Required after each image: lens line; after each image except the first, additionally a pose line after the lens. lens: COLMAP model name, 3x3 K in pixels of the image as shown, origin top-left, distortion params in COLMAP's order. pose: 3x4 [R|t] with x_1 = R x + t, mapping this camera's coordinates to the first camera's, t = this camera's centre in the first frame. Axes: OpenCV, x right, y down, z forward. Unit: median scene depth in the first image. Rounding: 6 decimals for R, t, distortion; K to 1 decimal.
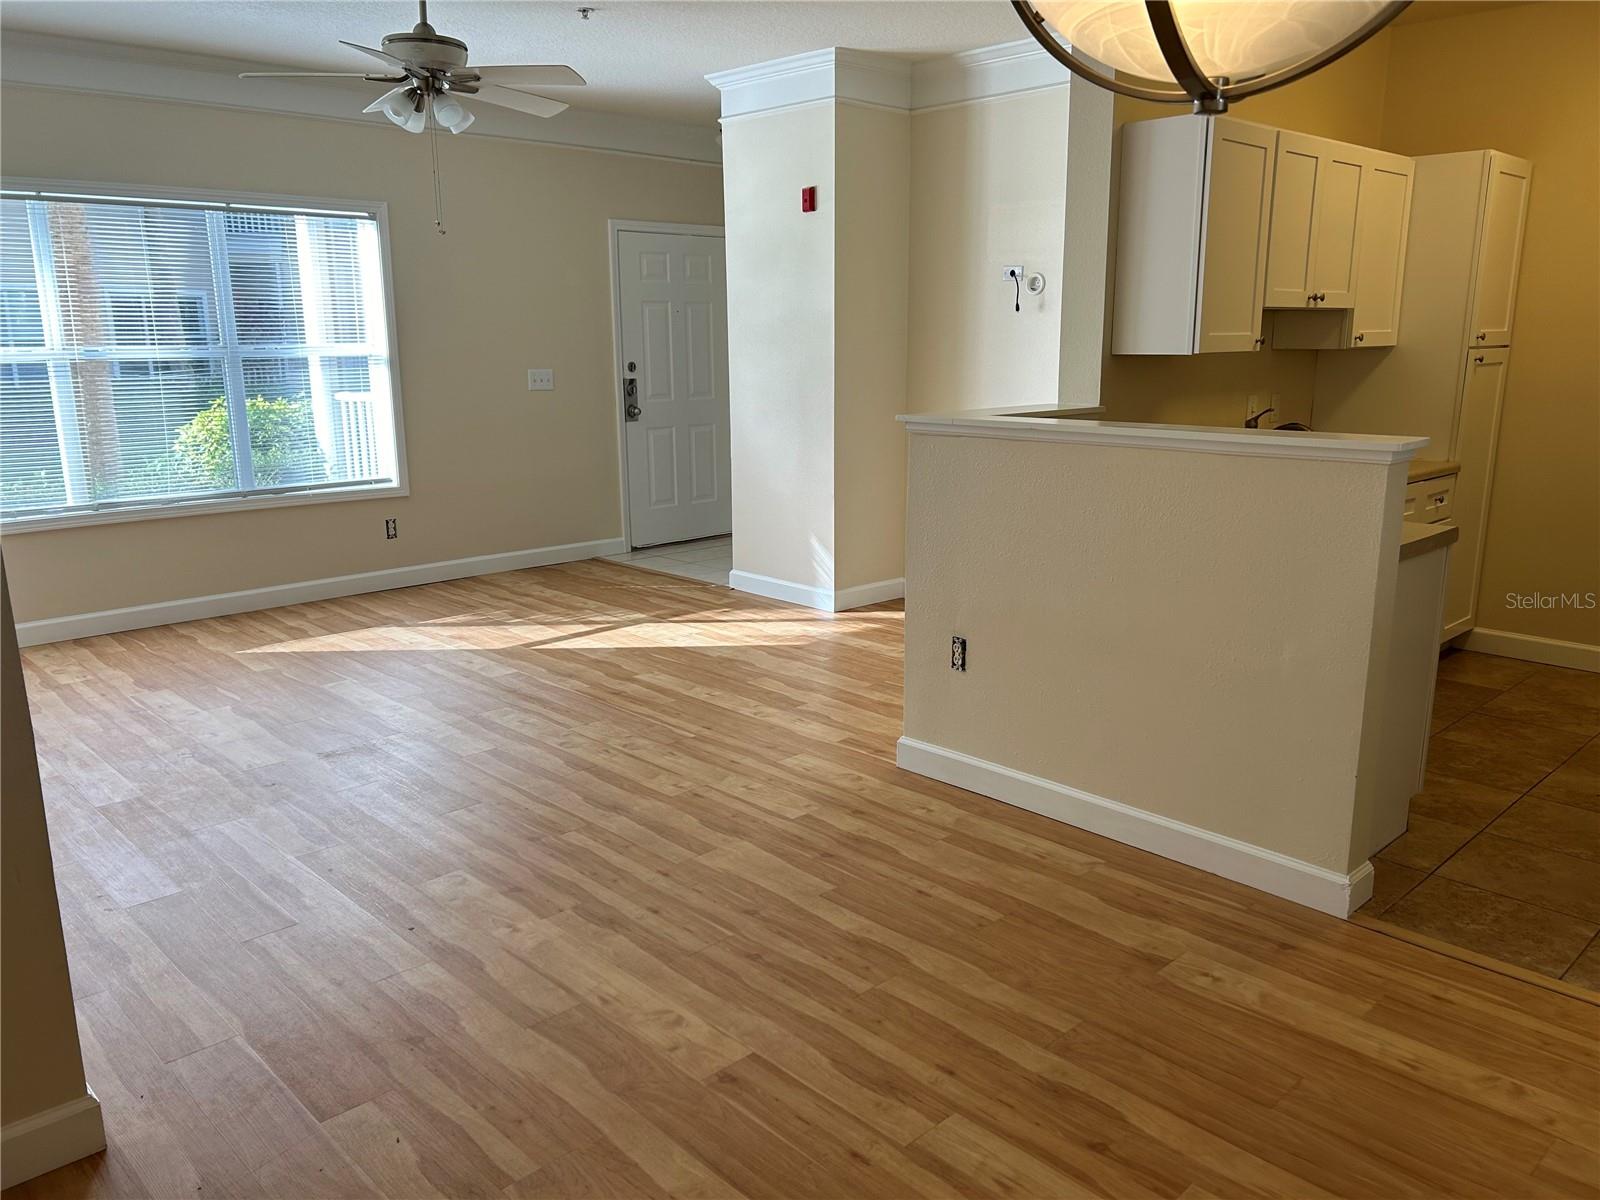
lens RADIAL K [[1208.2, 0, 800.7], [0, 1208.2, 595.8], [0, 0, 1]] dist [0.030961, -0.002379]
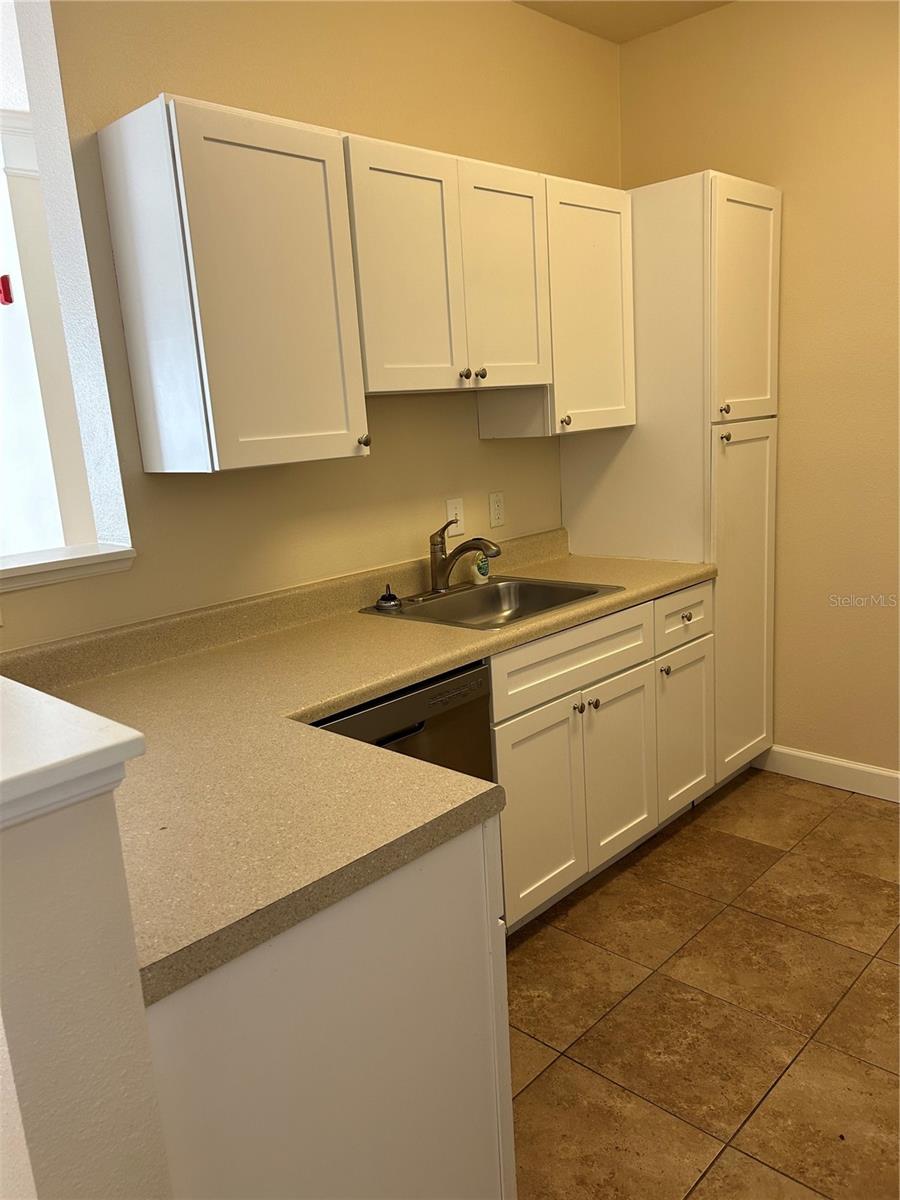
lens RADIAL K [[906.1, 0, 450.0], [0, 906.1, 606.2], [0, 0, 1]] dist [0.030961, -0.002379]
pose [[0.997195, -0.070230, 0.025883, 0.357691], [0.070354, 0.997514, -0.003907, -0.095098], [-0.025545, 0.005717, 0.999657, 0.415389]]
